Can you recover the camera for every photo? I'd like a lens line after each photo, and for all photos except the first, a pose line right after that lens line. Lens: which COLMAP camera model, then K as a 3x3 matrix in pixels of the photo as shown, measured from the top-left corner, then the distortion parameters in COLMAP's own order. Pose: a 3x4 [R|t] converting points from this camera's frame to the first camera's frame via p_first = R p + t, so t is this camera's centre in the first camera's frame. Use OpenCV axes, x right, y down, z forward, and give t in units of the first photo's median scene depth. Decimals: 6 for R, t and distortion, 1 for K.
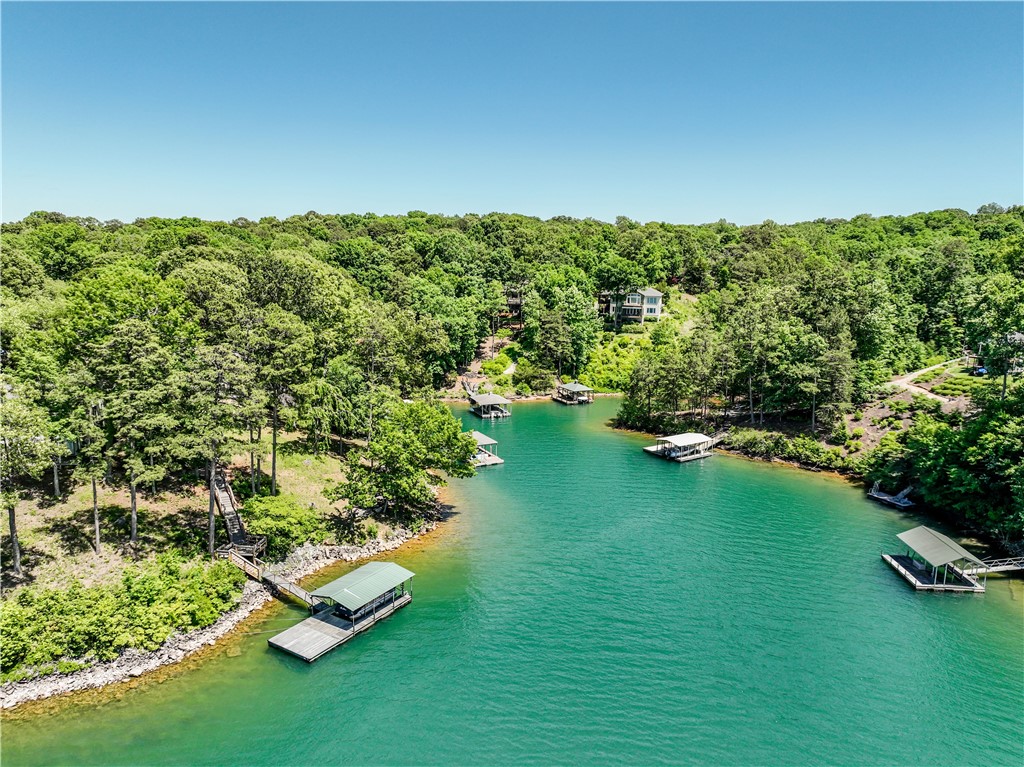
lens RADIAL K [[725.7, 0, 508.0], [0, 725.7, 393.9], [0, 0, 1]] dist [-0.004659, 0.012936]
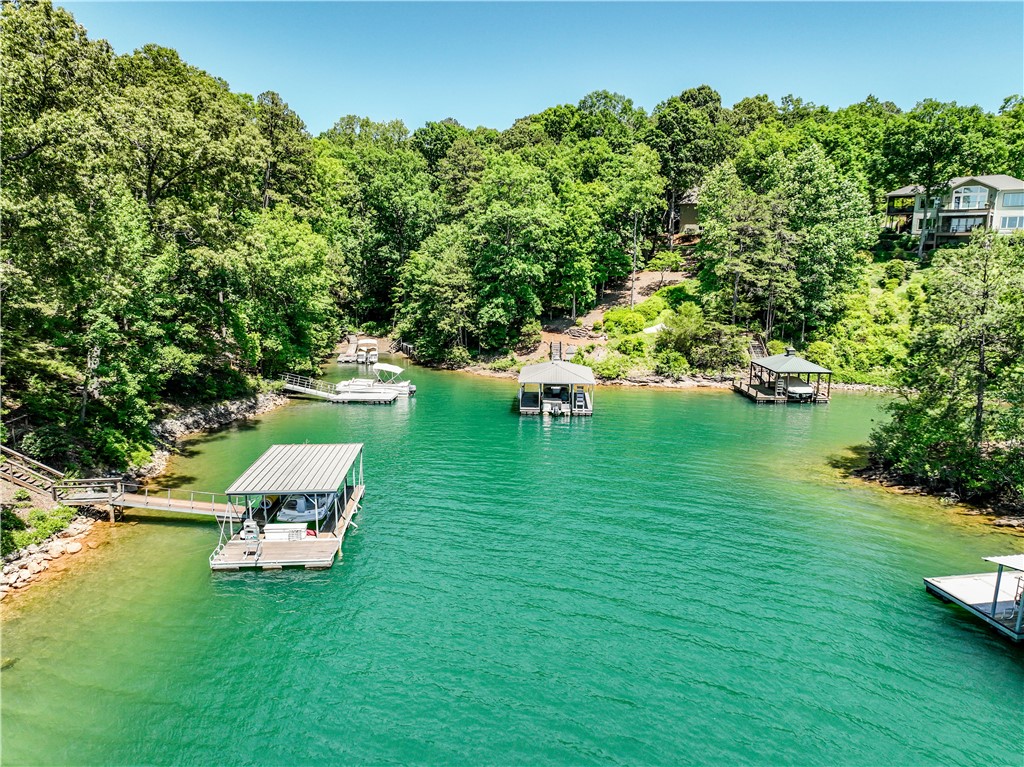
lens RADIAL K [[725.7, 0, 507.4], [0, 725.7, 385.0], [0, 0, 1]] dist [-0.004659, 0.012936]
pose [[0.915238, 0.065084, -0.397622, 0.130115], [-0.071002, 0.997476, -0.000161, 0.017381], [0.396608, 0.028379, 0.917549, 0.624255]]
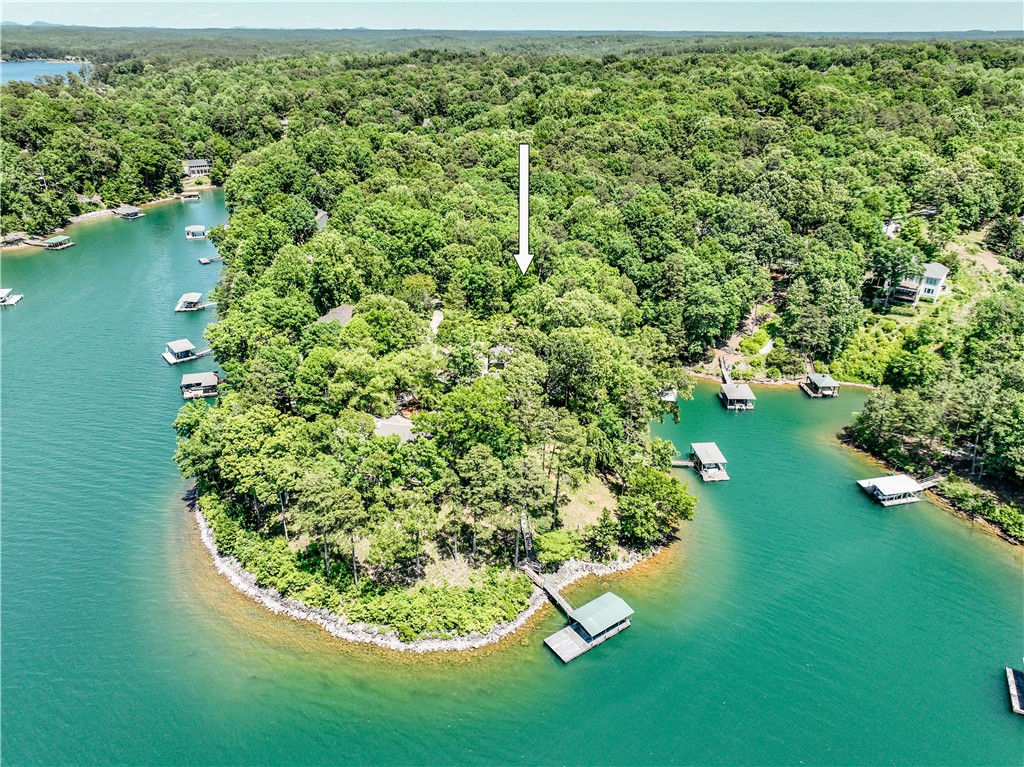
lens RADIAL K [[725.7, 0, 515.3], [0, 725.7, 387.4], [0, 0, 1]] dist [-0.004659, 0.012936]
pose [[0.925289, 0.145992, -0.350039, 0.055379], [-0.054242, 0.964396, 0.258841, -0.299050], [0.375365, -0.220516, 0.900263, -0.199349]]
